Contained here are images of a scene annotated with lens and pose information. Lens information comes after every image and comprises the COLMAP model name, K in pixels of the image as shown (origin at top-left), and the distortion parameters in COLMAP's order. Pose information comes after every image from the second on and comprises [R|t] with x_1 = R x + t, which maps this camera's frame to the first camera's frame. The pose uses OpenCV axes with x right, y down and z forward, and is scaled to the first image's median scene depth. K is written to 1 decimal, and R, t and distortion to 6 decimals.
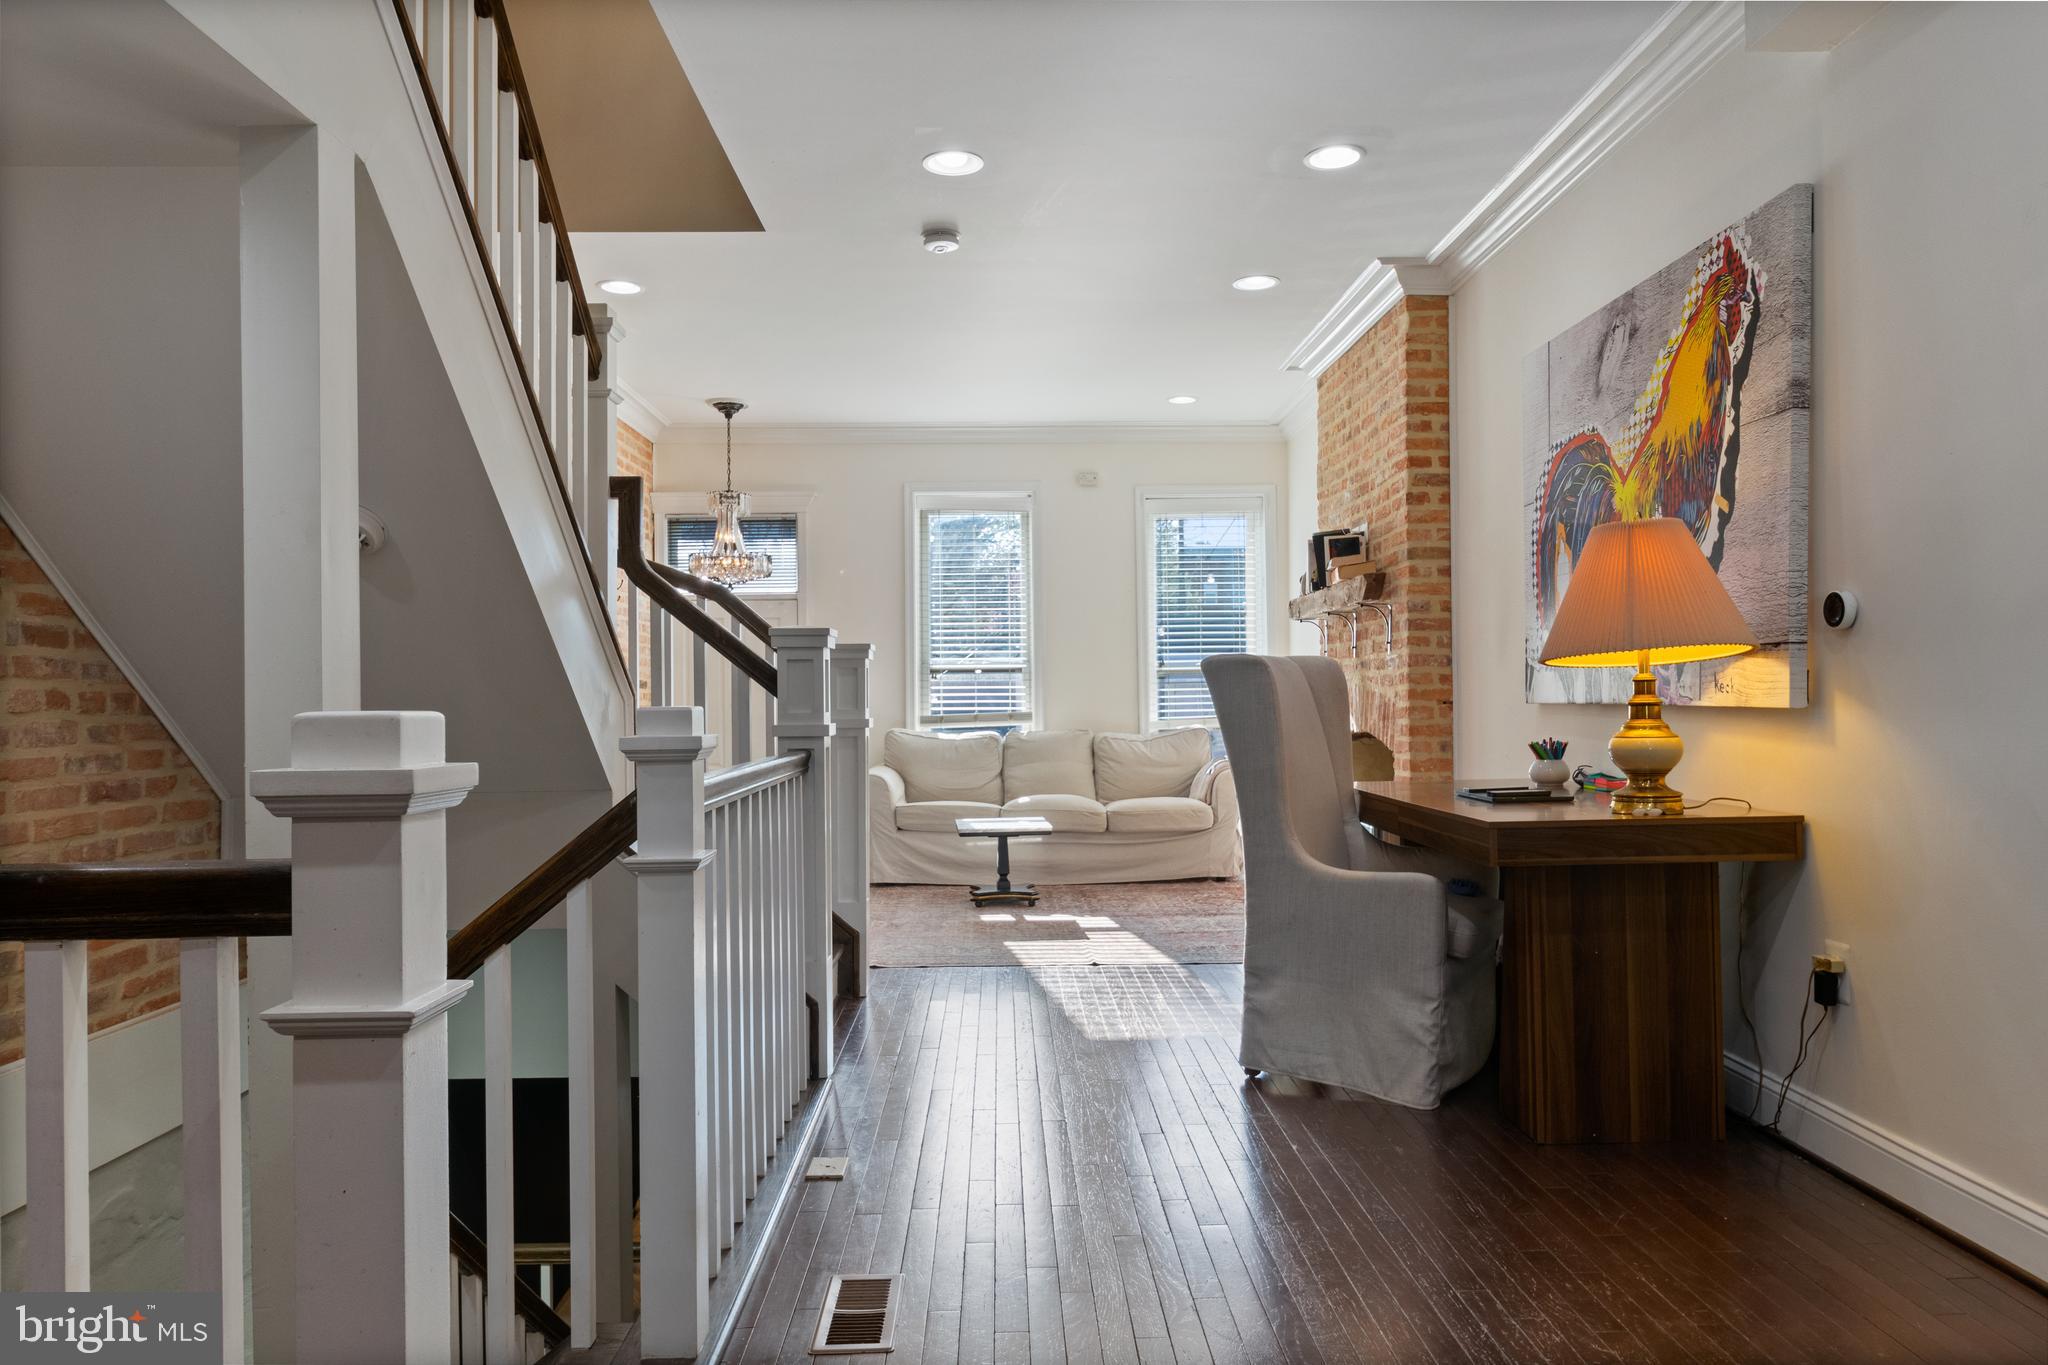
lens RADIAL K [[1341.0, 0, 1023.2], [0, 1341.0, 702.5], [0, 0, 1]] dist [-0.005635, 0.005054]
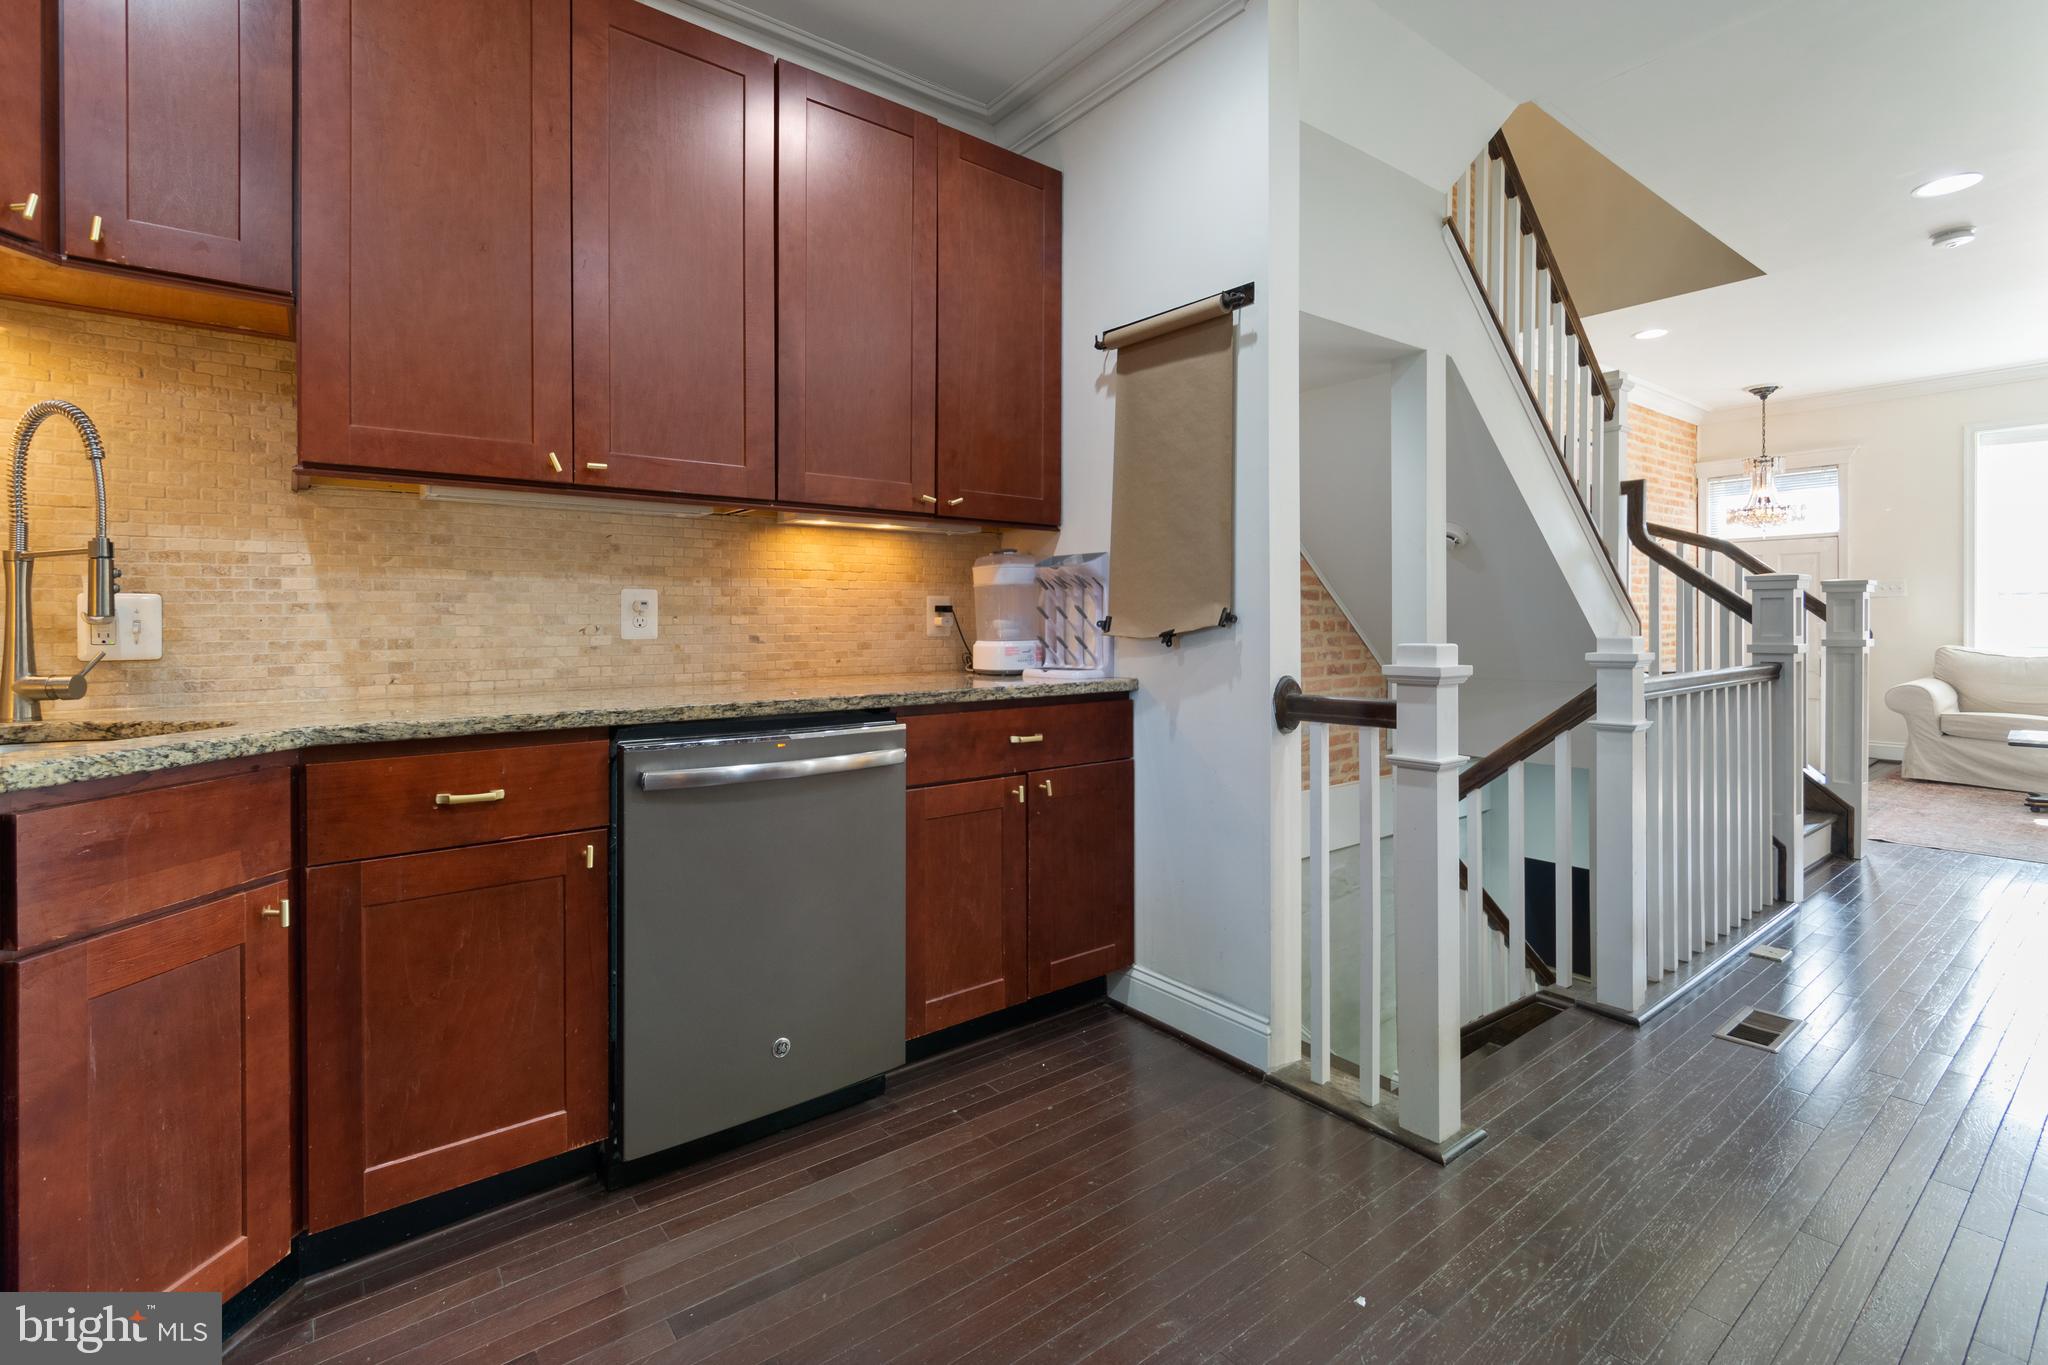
lens RADIAL K [[935.0, 0, 1009.3], [0, 935.0, 625.1], [0, 0, 1]] dist [0.004707, -0.000940]
pose [[0.593412, 0.008422, -0.804855, 0.155698], [0.000768, 0.999939, 0.011030, -0.015970], [0.804899, -0.007164, 0.593369, -0.227473]]
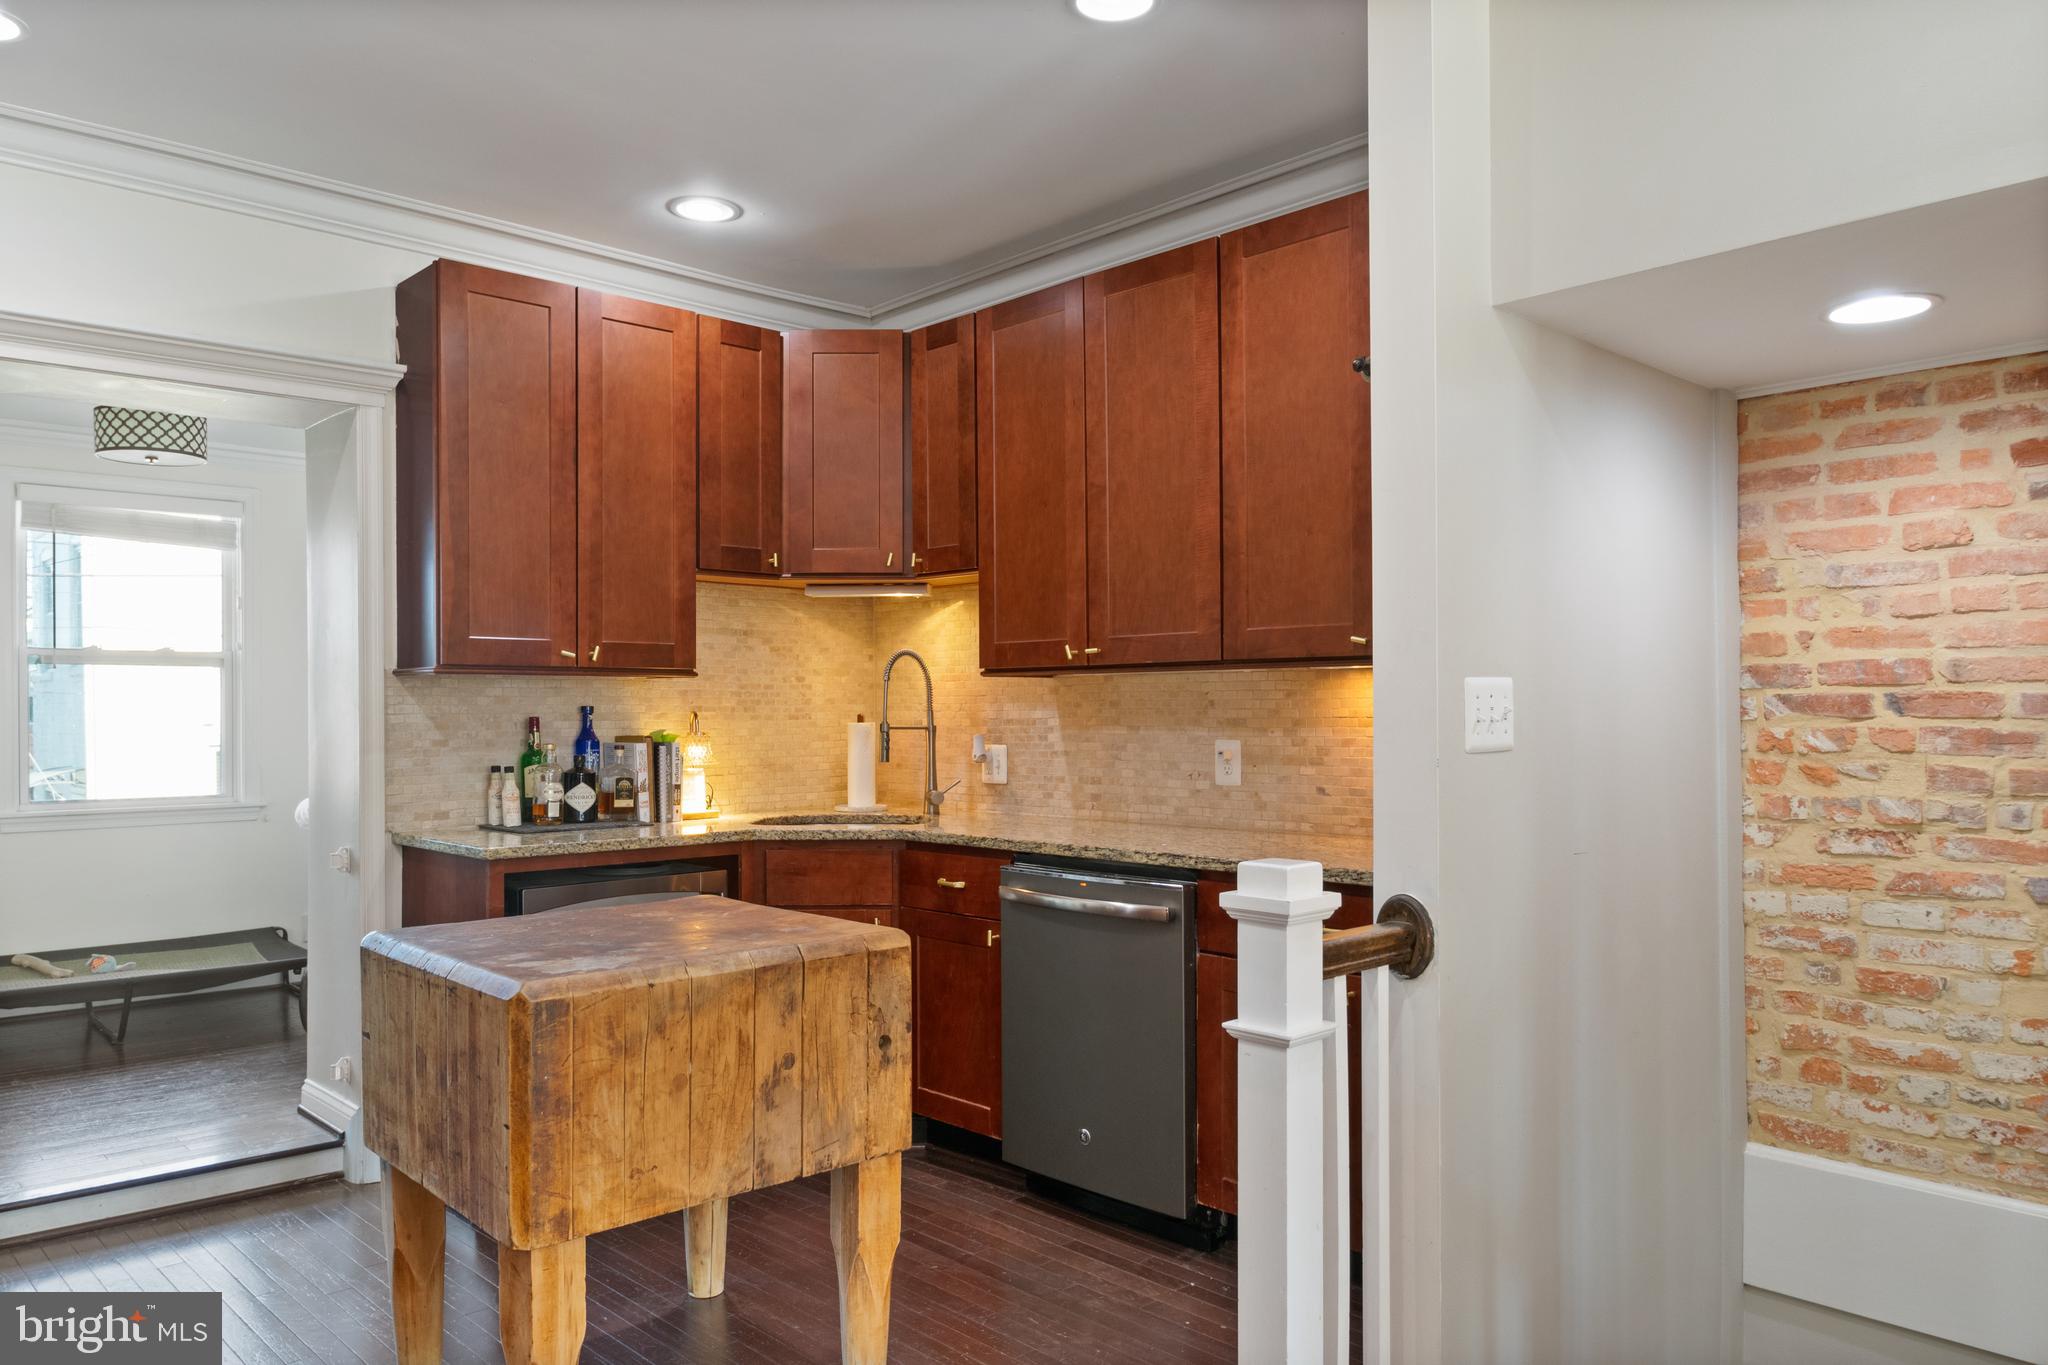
lens RADIAL K [[1413.6, 0, 1007.5], [0, 1413.6, 702.3], [0, 0, 1]] dist [-0.001475, -0.001996]
pose [[-0.743922, 0.010594, -0.668182, 0.347112], [0.015059, 0.999886, -0.000912, -0.070139], [0.668097, -0.010740, -0.743997, 0.748766]]
